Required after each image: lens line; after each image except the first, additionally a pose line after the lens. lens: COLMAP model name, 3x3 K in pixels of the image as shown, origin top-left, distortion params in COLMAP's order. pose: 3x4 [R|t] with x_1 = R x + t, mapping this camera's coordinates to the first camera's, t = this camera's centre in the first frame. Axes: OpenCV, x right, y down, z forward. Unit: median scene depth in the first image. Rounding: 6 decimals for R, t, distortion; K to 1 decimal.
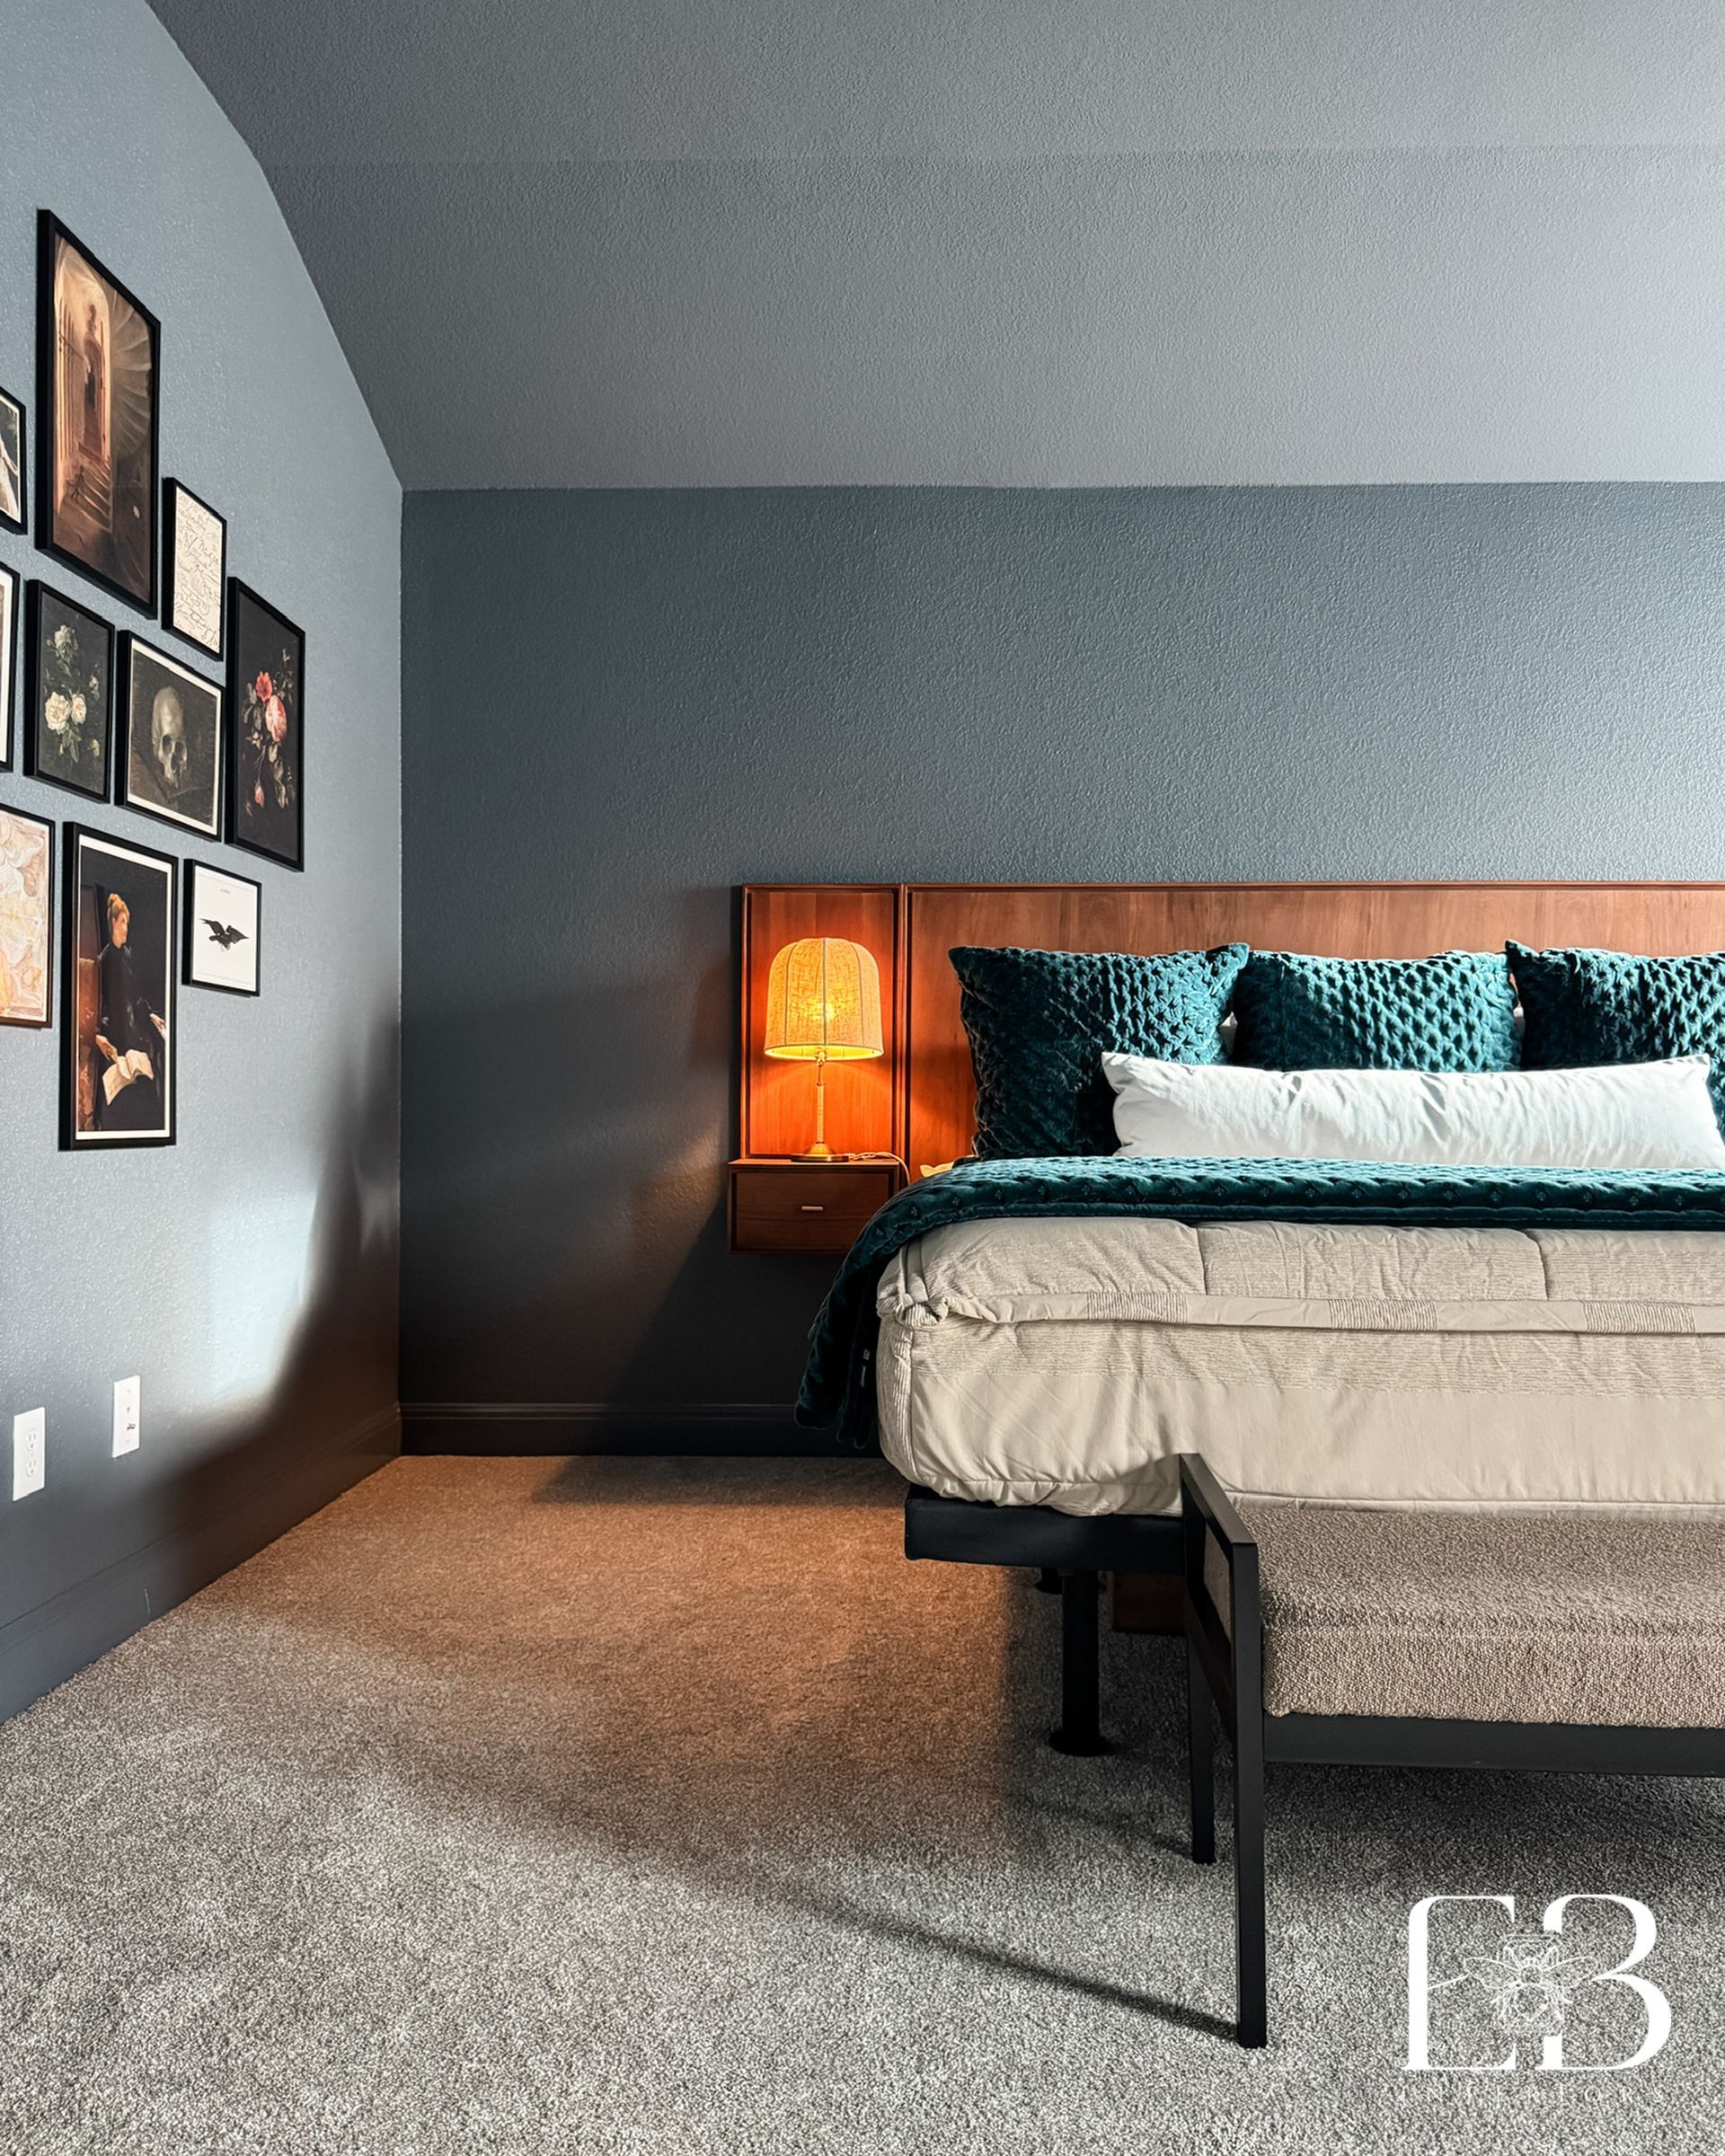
lens RADIAL K [[1655.0, 0, 807.0], [0, 1655.0, 1107.4], [0, 0, 1]] dist [0.077172, -0.117440]
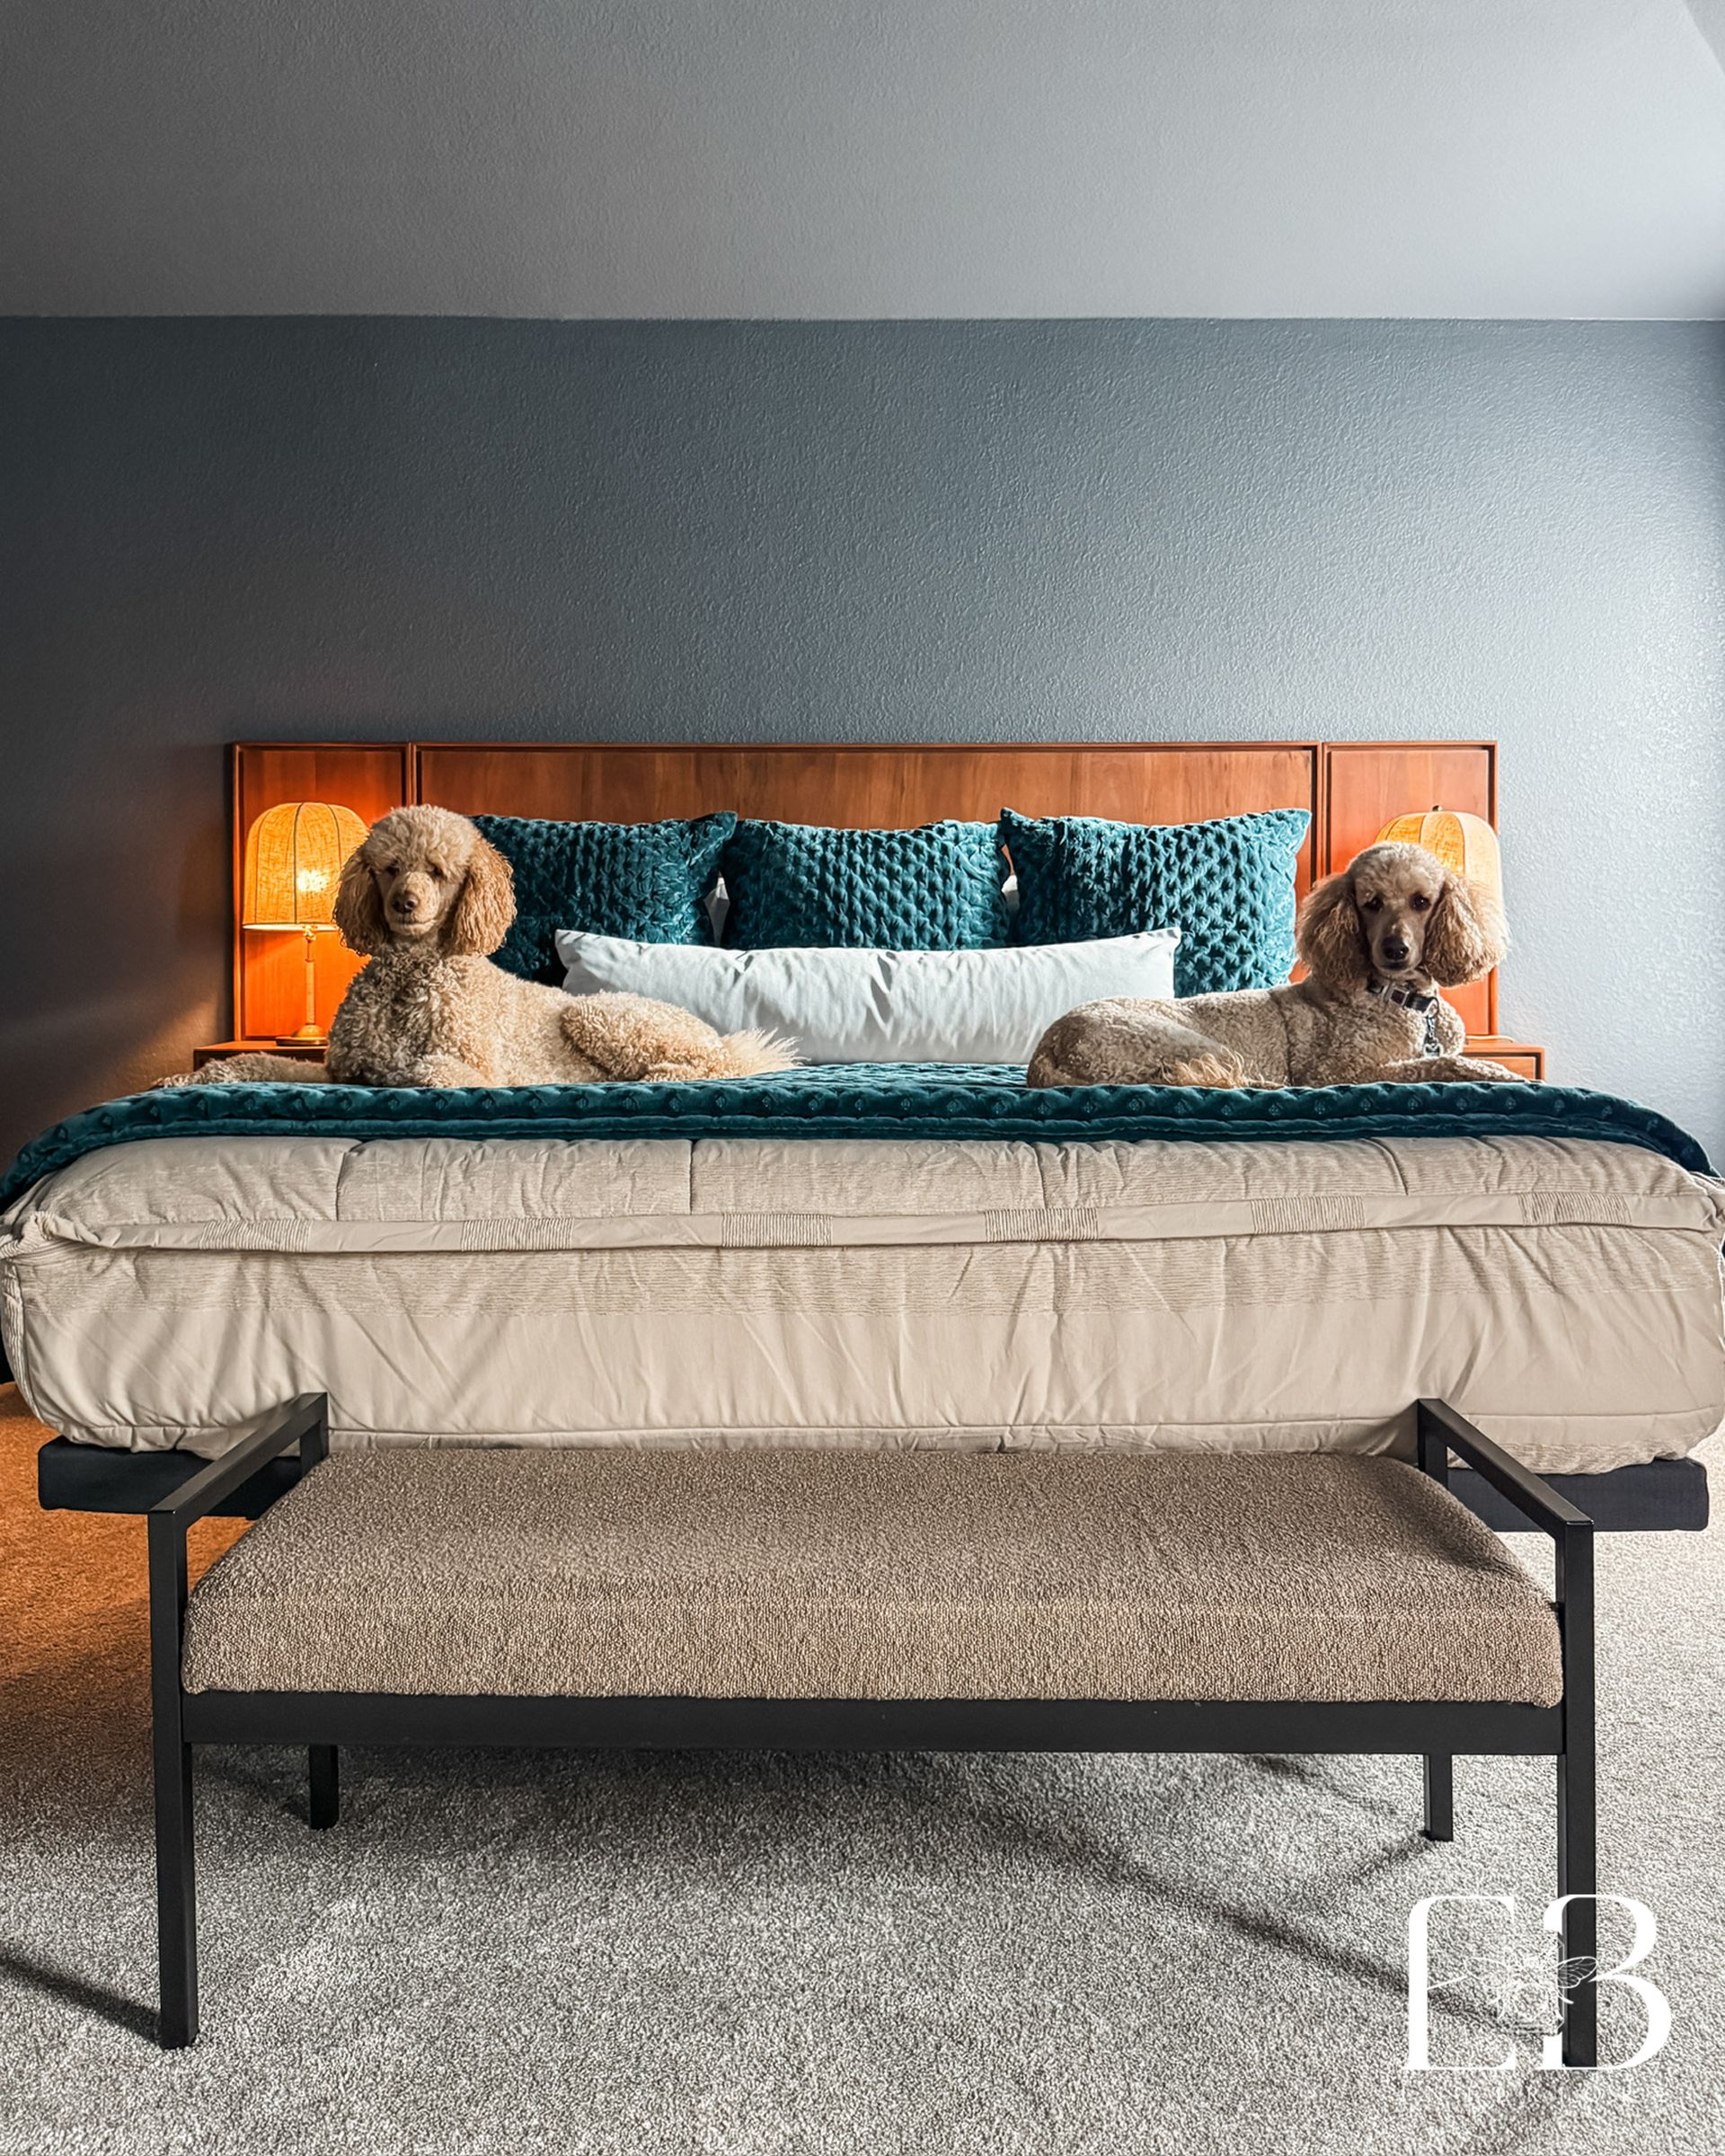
lens RADIAL K [[1756.1, 0, 803.0], [0, 1756.1, 968.0], [0, 0, 1]] dist [0.097985, -0.056662]
pose [[0.998517, -0.010378, 0.053448, 0.260698], [0.009831, 0.999897, 0.010494, -0.020838], [-0.053552, -0.009953, 0.998515, -0.002611]]
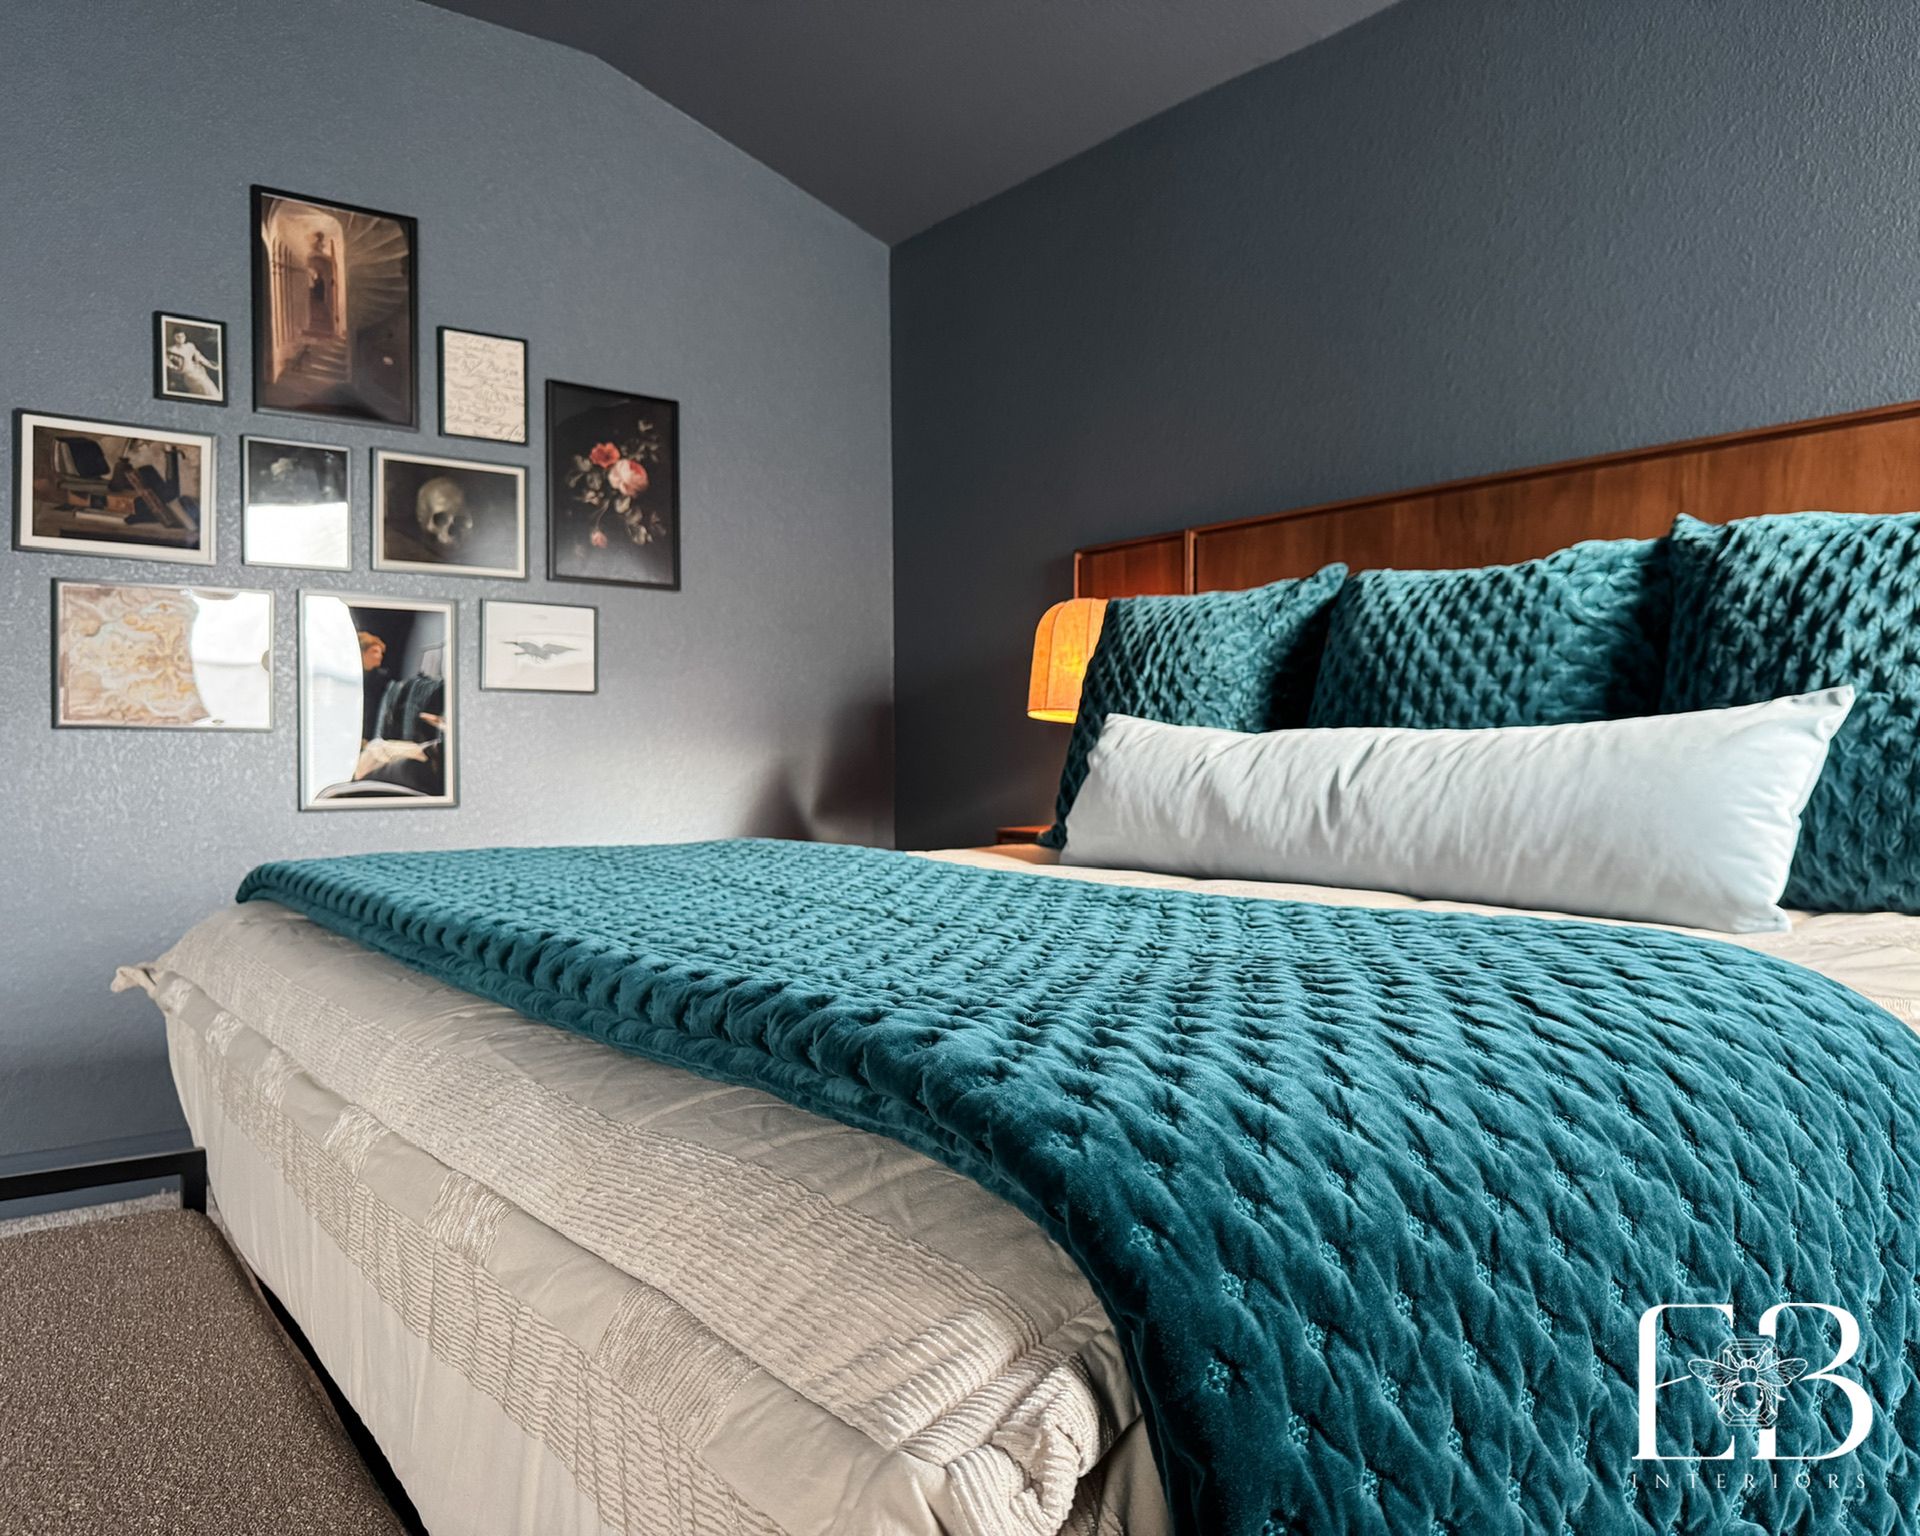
lens RADIAL K [[1473.8, 0, 1006.4], [0, 1473.8, 747.6], [0, 0, 1]] dist [0.077172, -0.117440]
pose [[0.658258, -0.014905, -0.752645, 0.708267], [0.012689, 0.999882, -0.008703, -0.010085], [0.752686, -0.003821, 0.658369, 0.452341]]
